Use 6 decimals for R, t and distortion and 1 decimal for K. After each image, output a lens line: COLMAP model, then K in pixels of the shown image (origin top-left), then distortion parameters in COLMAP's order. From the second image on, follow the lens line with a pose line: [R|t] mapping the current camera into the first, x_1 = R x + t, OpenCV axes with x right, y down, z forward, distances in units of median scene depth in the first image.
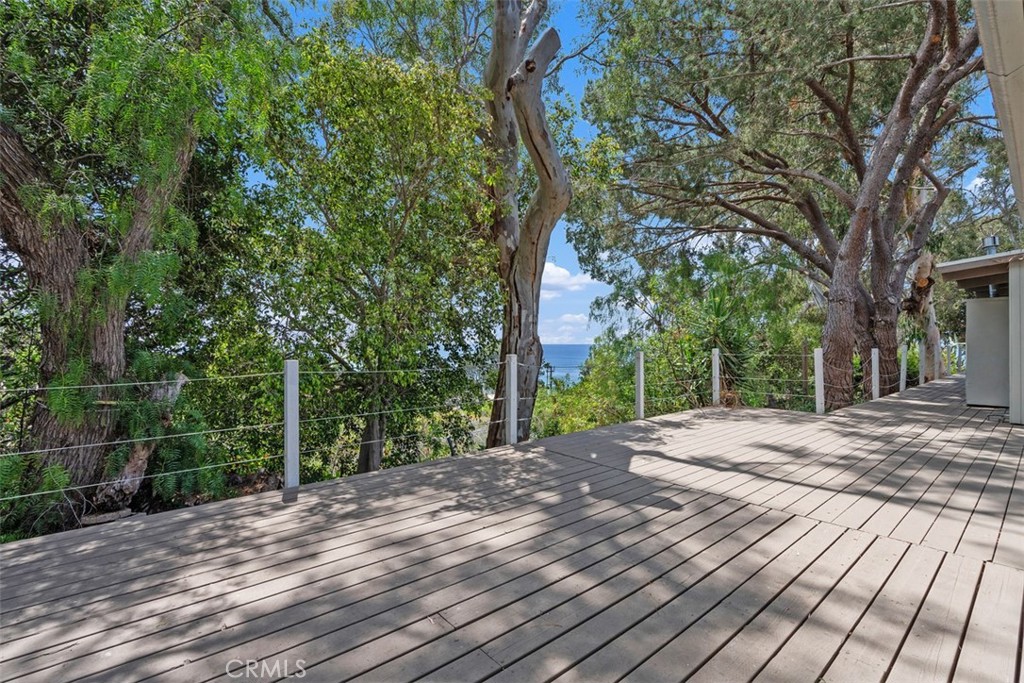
lens RADIAL K [[449.7, 0, 512.7], [0, 449.7, 341.7], [0, 0, 1]] dist [0.000734, 0.000281]
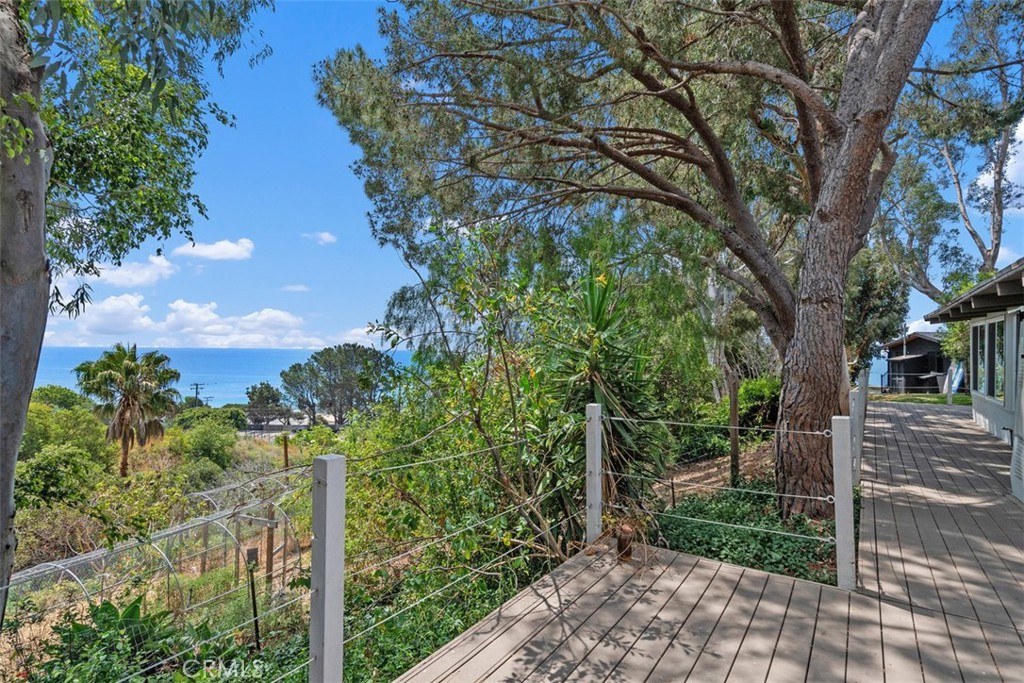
lens RADIAL K [[528.6, 0, 508.7], [0, 528.6, 341.0], [0, 0, 1]] dist [0.002191, 0.003701]
pose [[0.961493, 0.016158, 0.274352, 0.138027], [-0.011829, 0.999778, -0.017424, -0.019567], [-0.274573, 0.013508, 0.961471, 0.316122]]
